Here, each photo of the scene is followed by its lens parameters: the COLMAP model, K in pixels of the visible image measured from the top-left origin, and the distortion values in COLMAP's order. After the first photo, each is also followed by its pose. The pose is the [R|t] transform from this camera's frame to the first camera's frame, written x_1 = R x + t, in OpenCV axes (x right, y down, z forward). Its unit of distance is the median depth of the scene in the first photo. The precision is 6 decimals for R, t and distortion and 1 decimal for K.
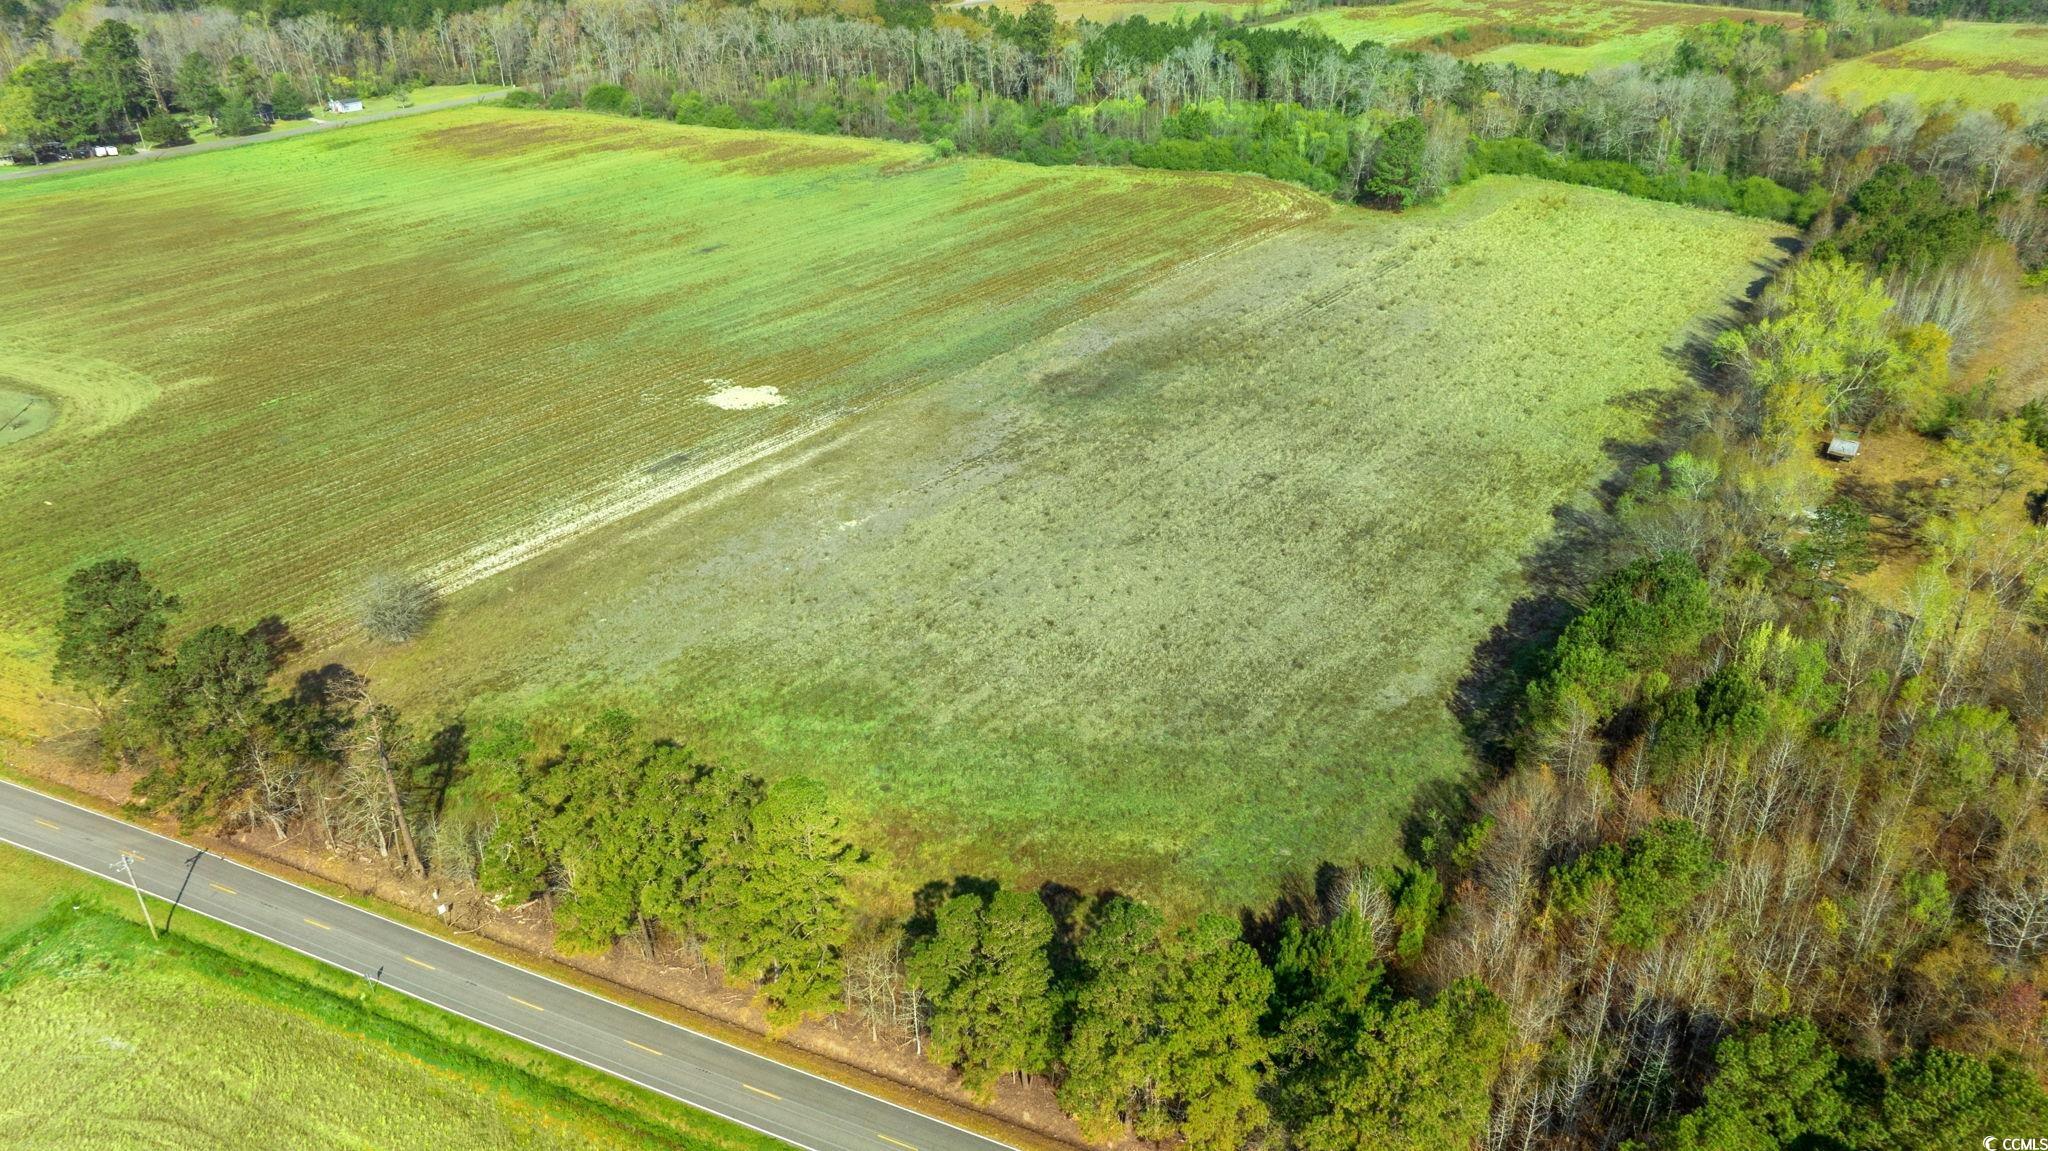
lens RADIAL K [[1445.3, 0, 1015.2], [0, 1445.3, 579.9], [0, 0, 1]] dist [-0.030845, 0.033118]
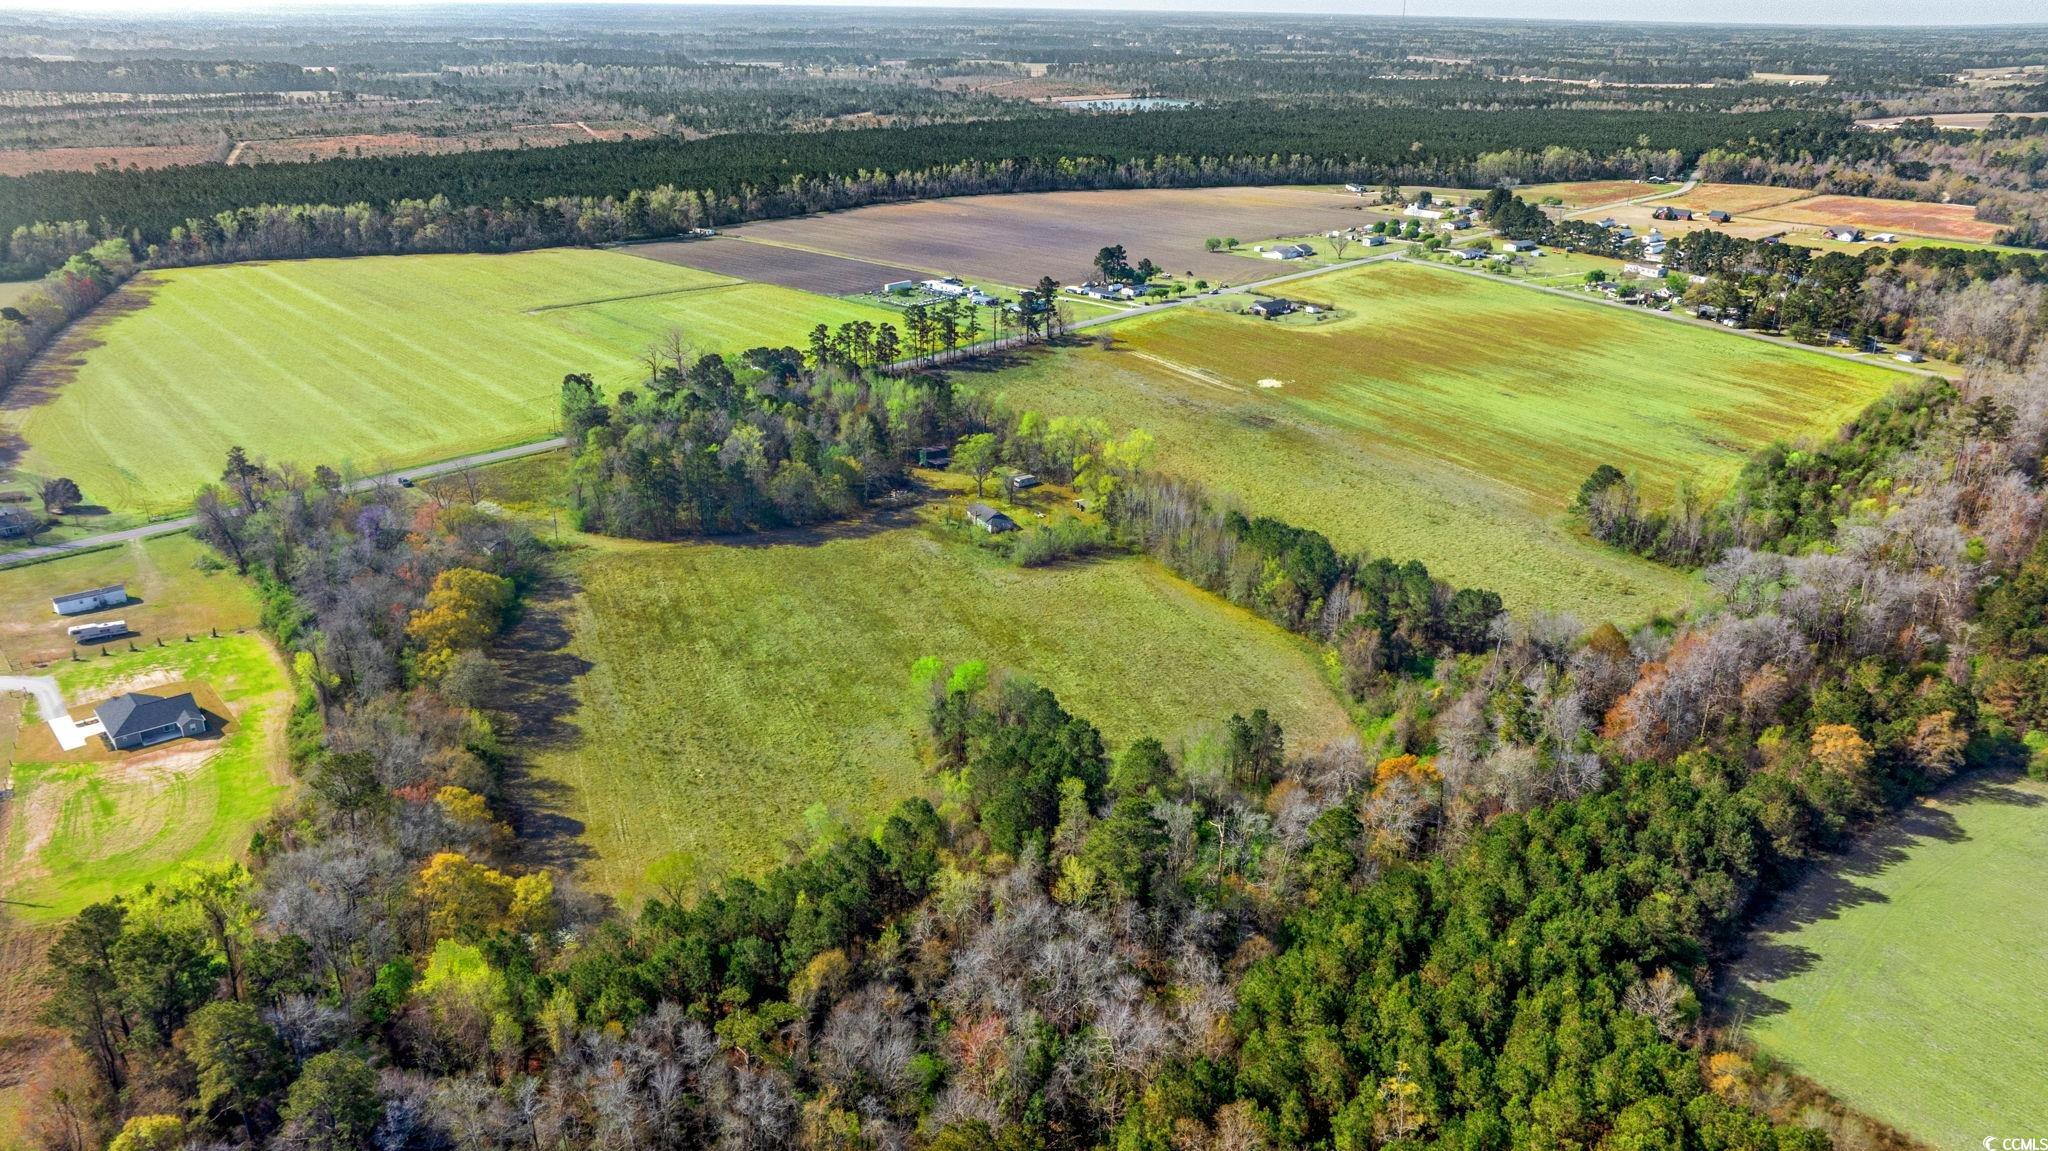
lens RADIAL K [[1445.3, 0, 1008.7], [0, 1445.3, 569.3], [0, 0, 1]] dist [-0.030845, 0.033118]
pose [[-0.329509, 0.350413, -0.876718, 2.127584], [-0.477309, 0.739353, 0.474903, -0.818231], [0.814616, 0.574951, -0.076369, 1.010300]]
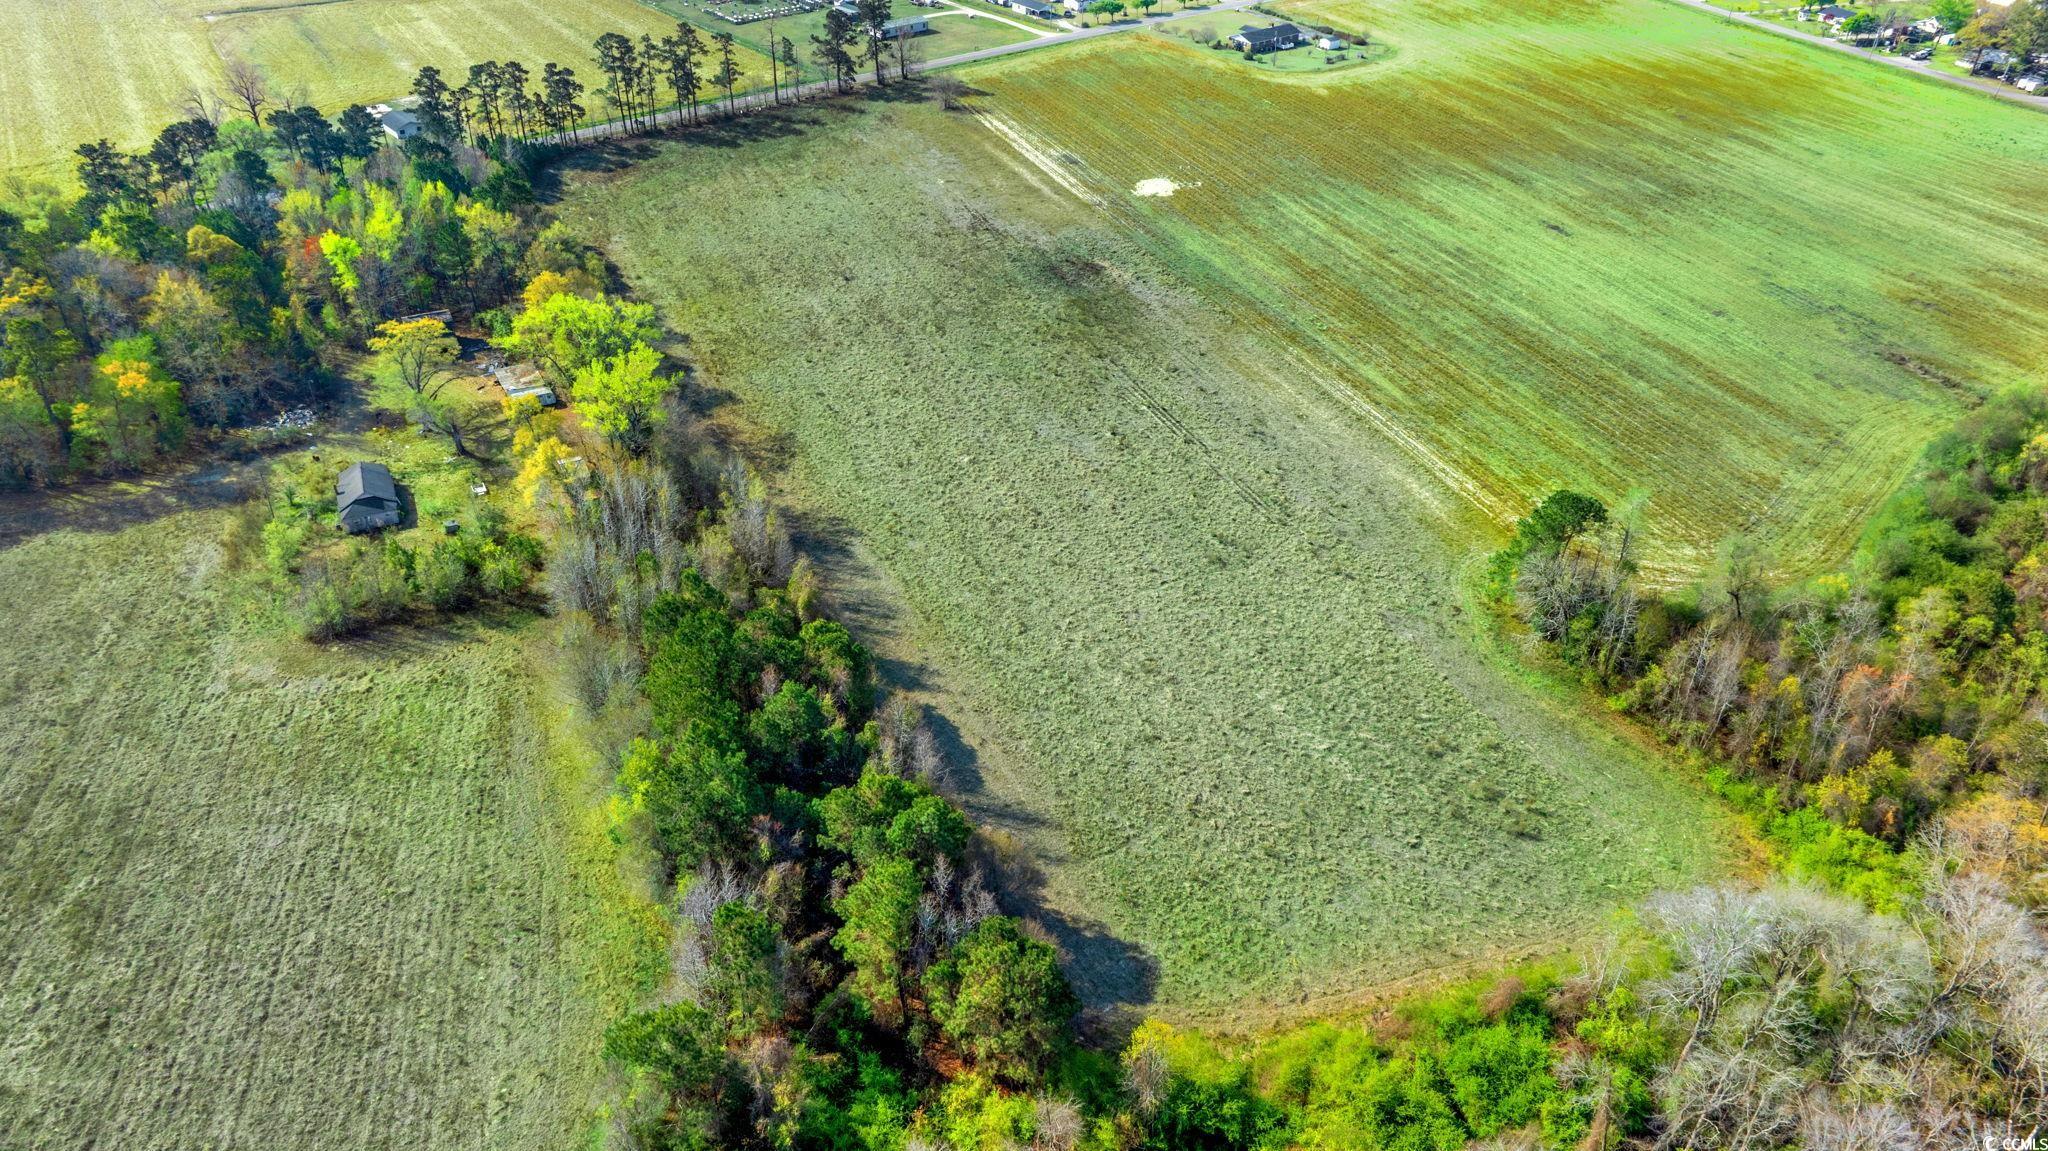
lens RADIAL K [[1445.3, 0, 1014.0], [0, 1445.3, 572.0], [0, 0, 1]] dist [-0.030845, 0.033118]
pose [[-0.473922, 0.495557, -0.727888, 1.107560], [-0.437330, 0.585001, 0.683019, -0.817527], [0.764291, 0.642026, -0.060523, 1.227081]]
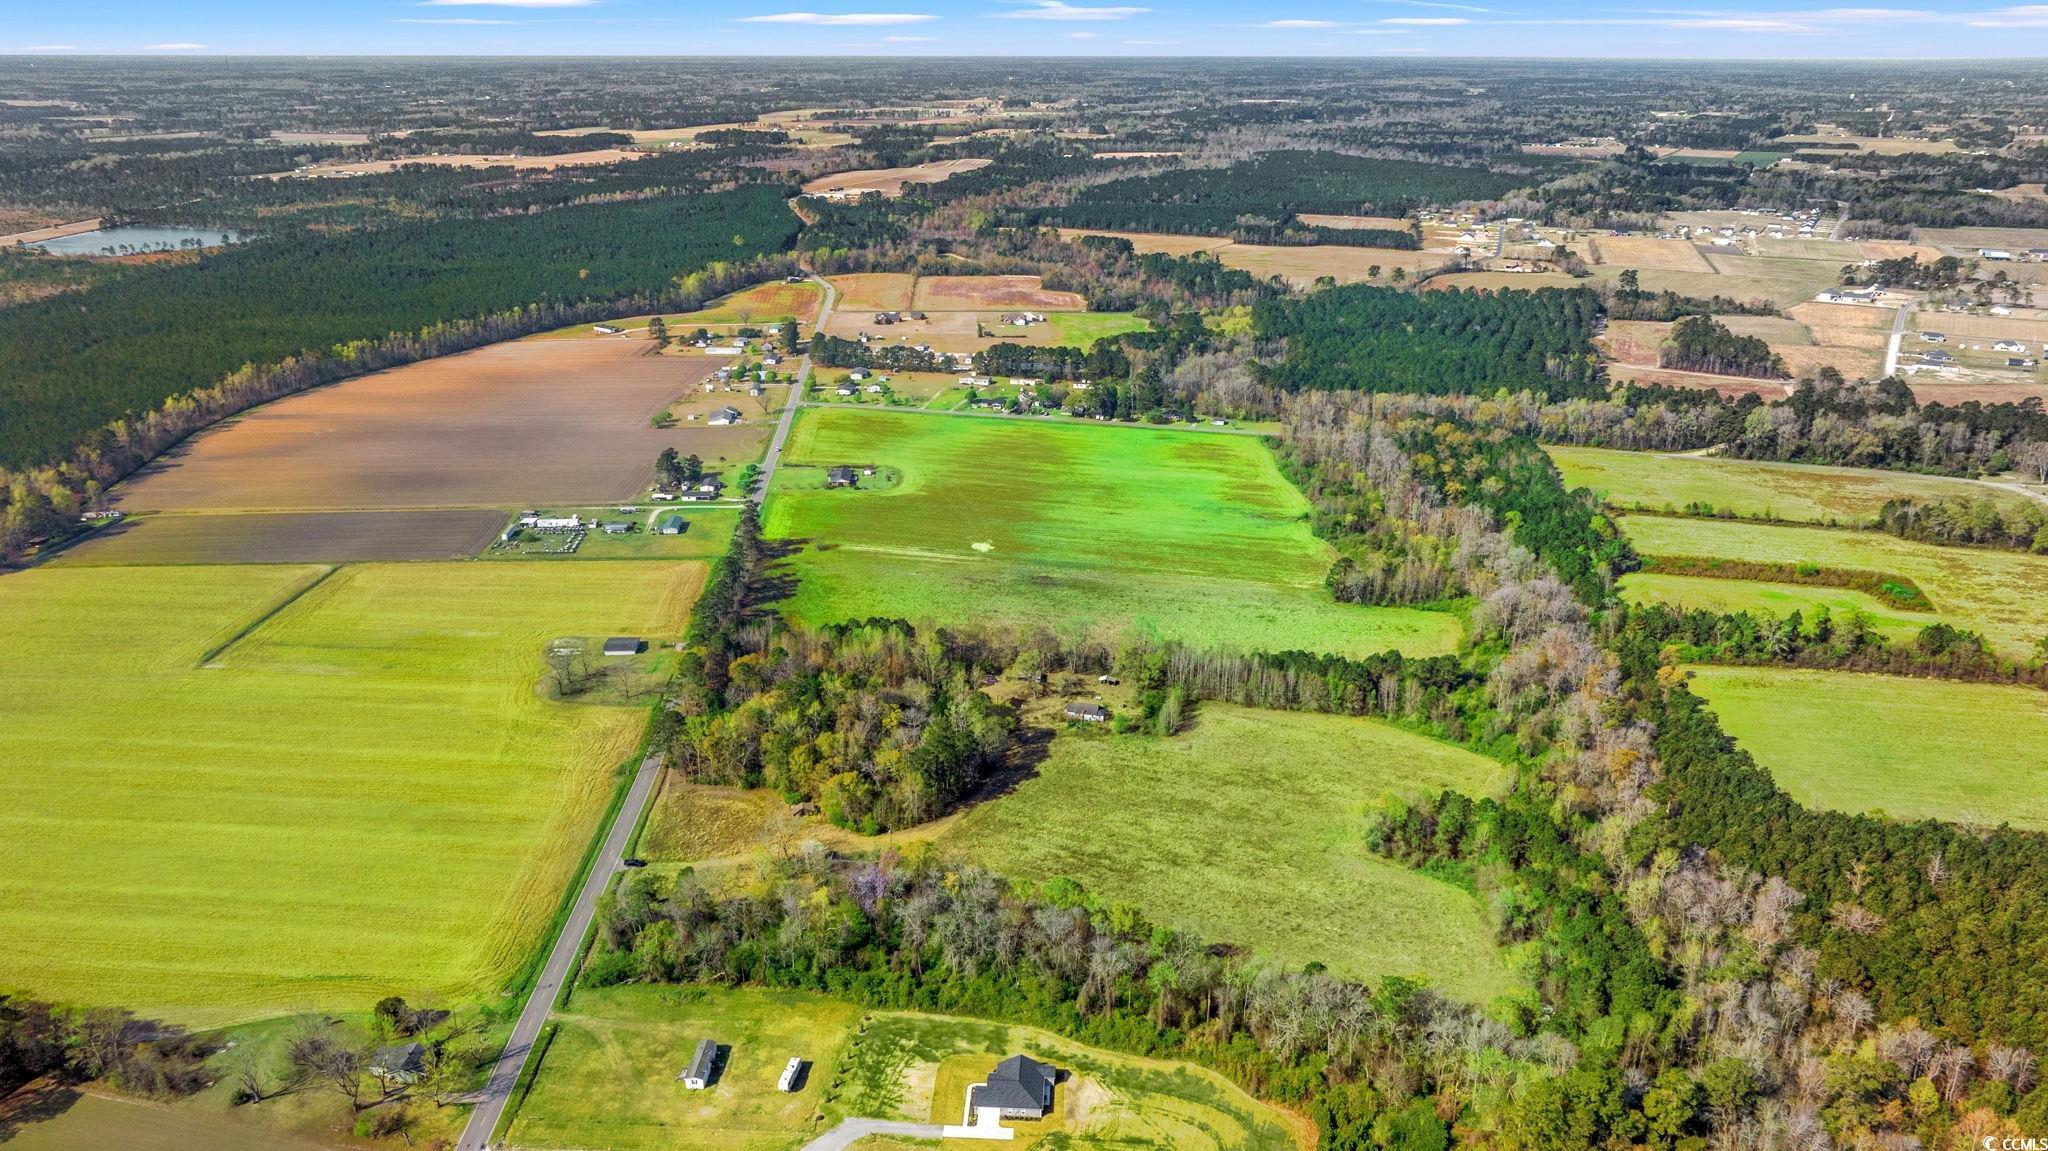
lens RADIAL K [[1445.3, 0, 1007.7], [0, 1445.3, 580.0], [0, 0, 1]] dist [-0.030845, 0.033118]
pose [[0.436602, 0.320178, -0.840753, 2.394040], [-0.447956, 0.887812, 0.105477, -0.403339], [0.780202, 0.330569, 0.531046, -0.542284]]
